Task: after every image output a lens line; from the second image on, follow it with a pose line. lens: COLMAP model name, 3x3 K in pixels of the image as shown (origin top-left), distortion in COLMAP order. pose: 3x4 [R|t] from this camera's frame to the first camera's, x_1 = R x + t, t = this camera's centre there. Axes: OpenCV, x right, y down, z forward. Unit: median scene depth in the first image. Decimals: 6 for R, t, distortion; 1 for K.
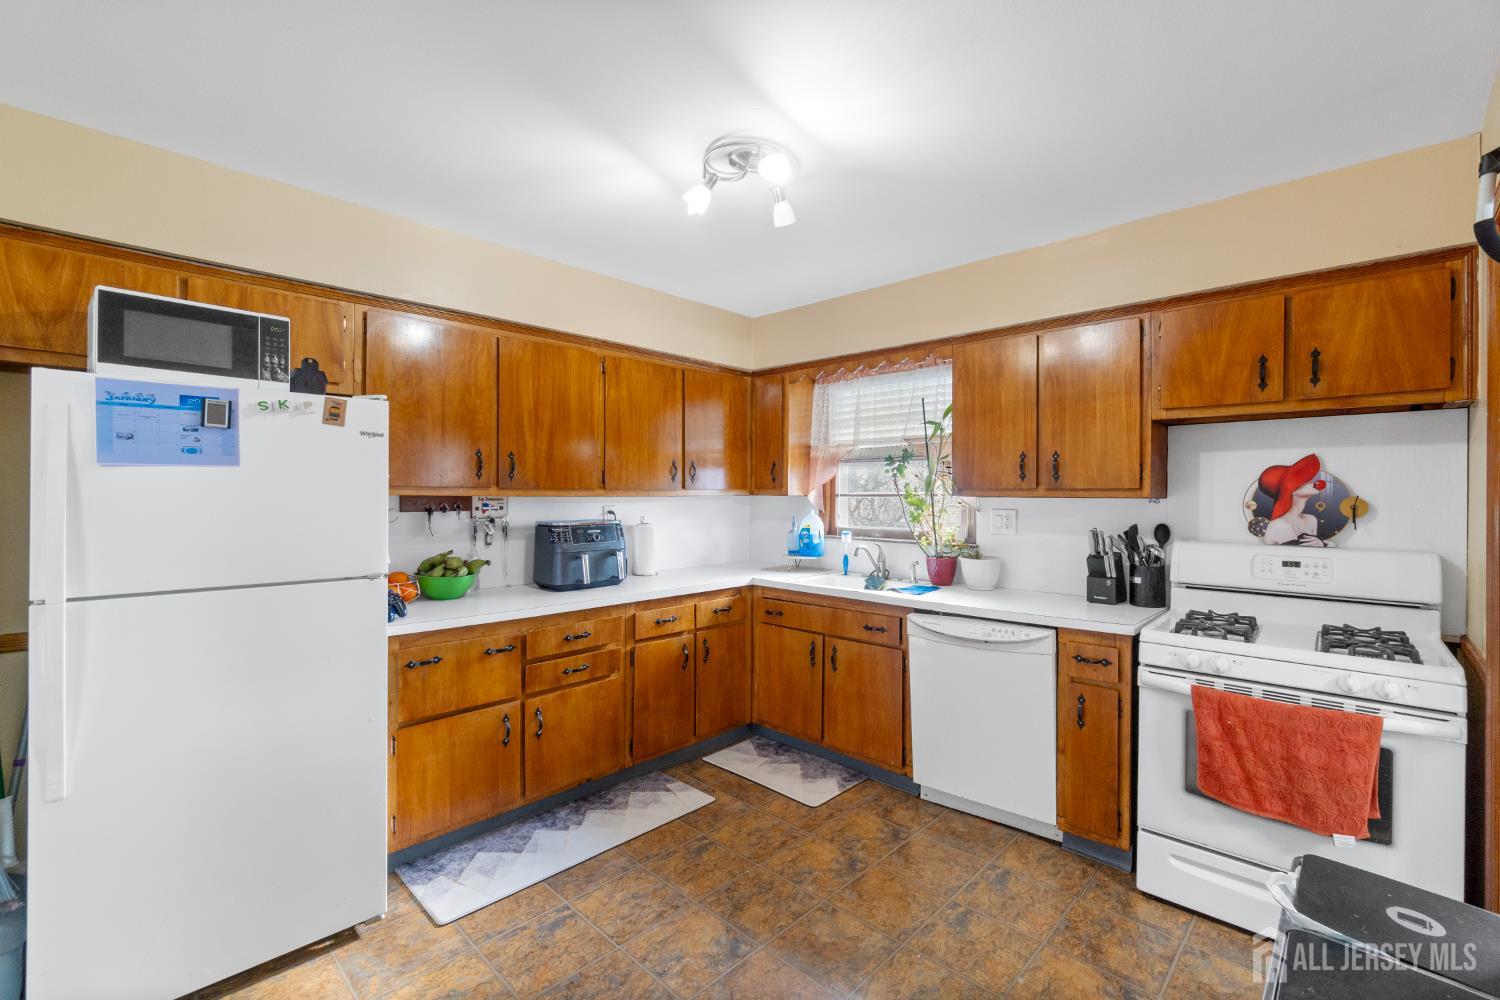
lens RADIAL K [[651.2, 0, 750.0], [0, 651.2, 500.0], [0, 0, 1]] dist [-0.000667, -0.000152]
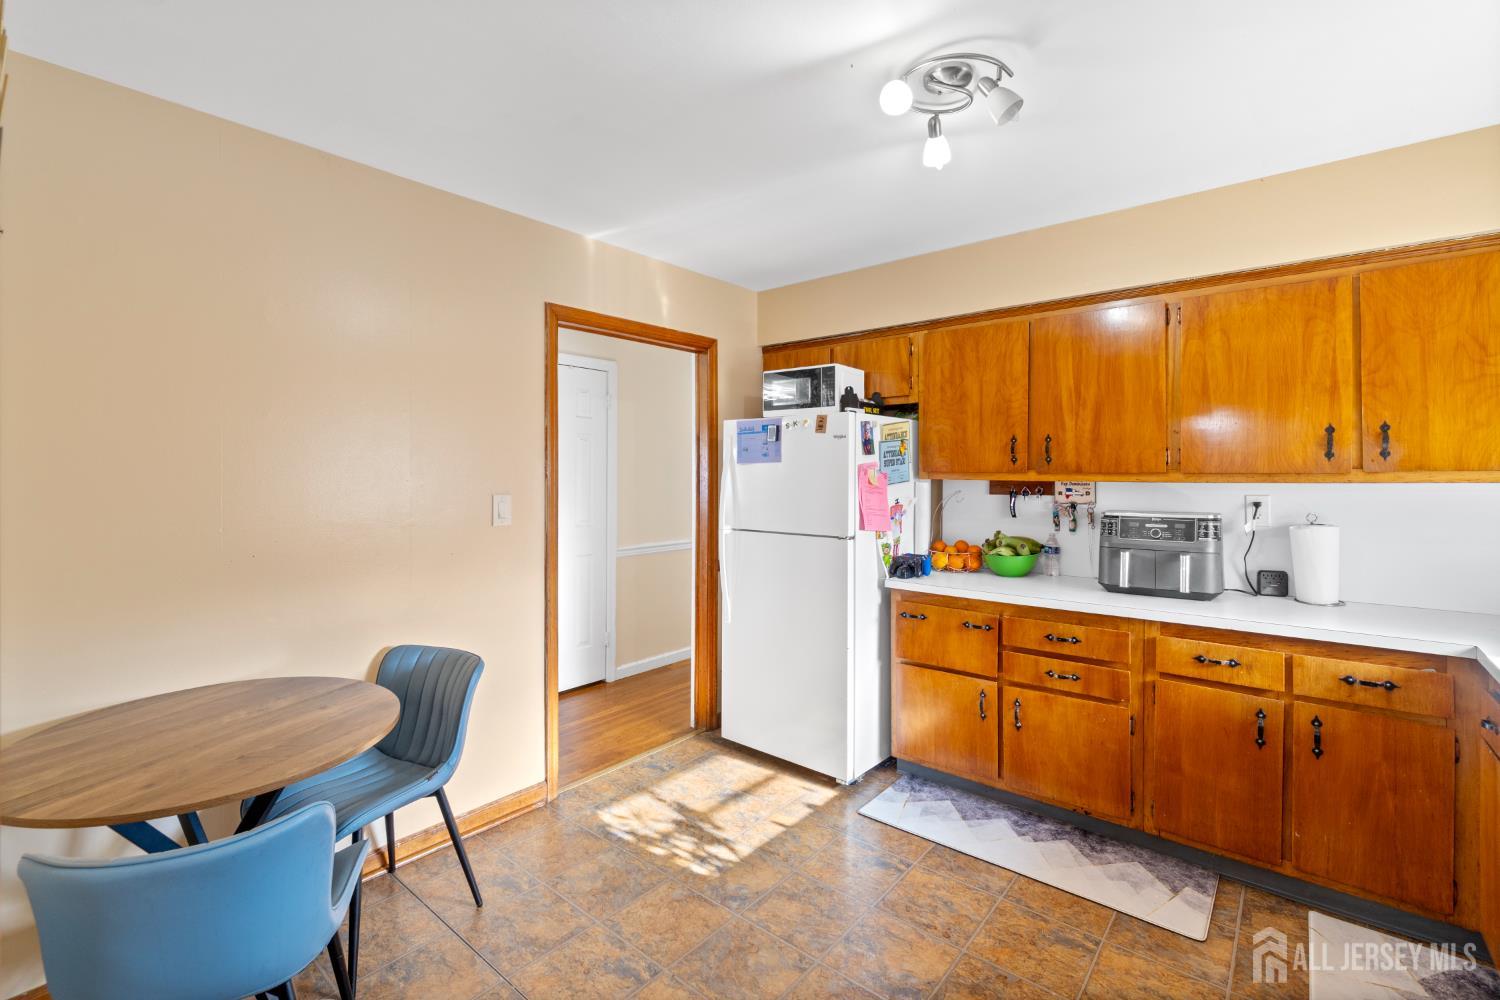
lens RADIAL K [[662.0, 0, 753.9], [0, 662.0, 479.3], [0, 0, 1]] dist [-0.000897, -0.000196]
pose [[0.071418, 0.004149, -0.997438, 0.603717], [-0.008717, 0.999956, 0.003535, -0.008305], [0.997408, 0.008442, 0.071451, 0.510270]]
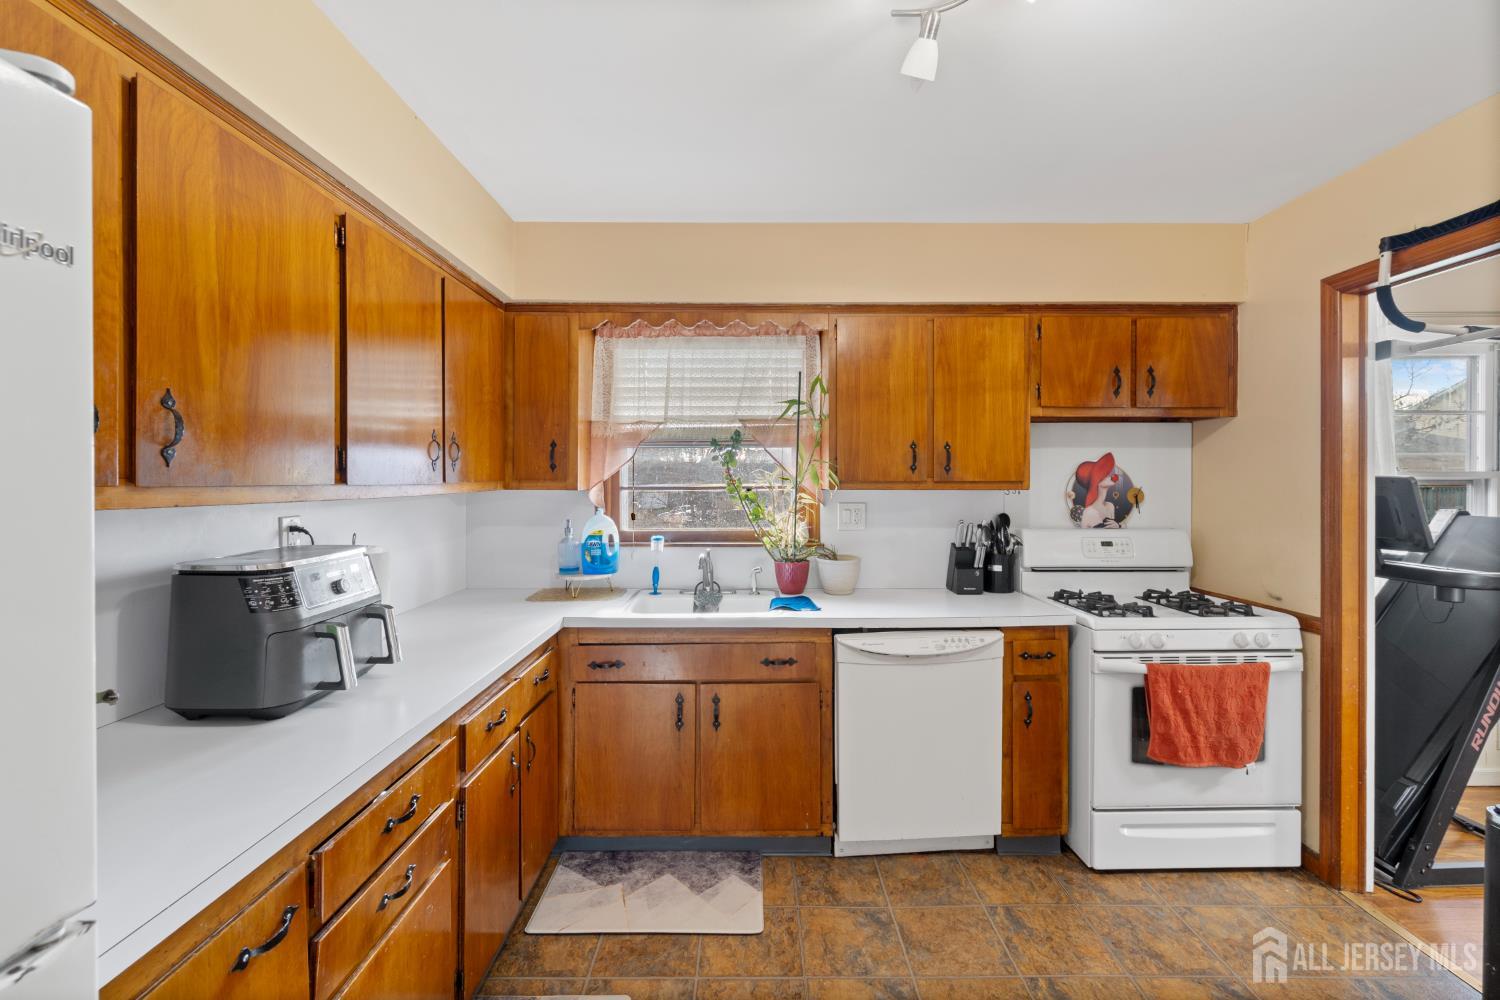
lens RADIAL K [[652.9, 0, 754.8], [0, 652.9, 486.3], [0, 0, 1]] dist [-0.004590, -0.000113]
pose [[0.714959, -0.010656, 0.699085, -0.400066], [0.009625, 0.999939, 0.005398, -0.017338], [-0.699100, 0.002869, 0.715018, 0.500981]]
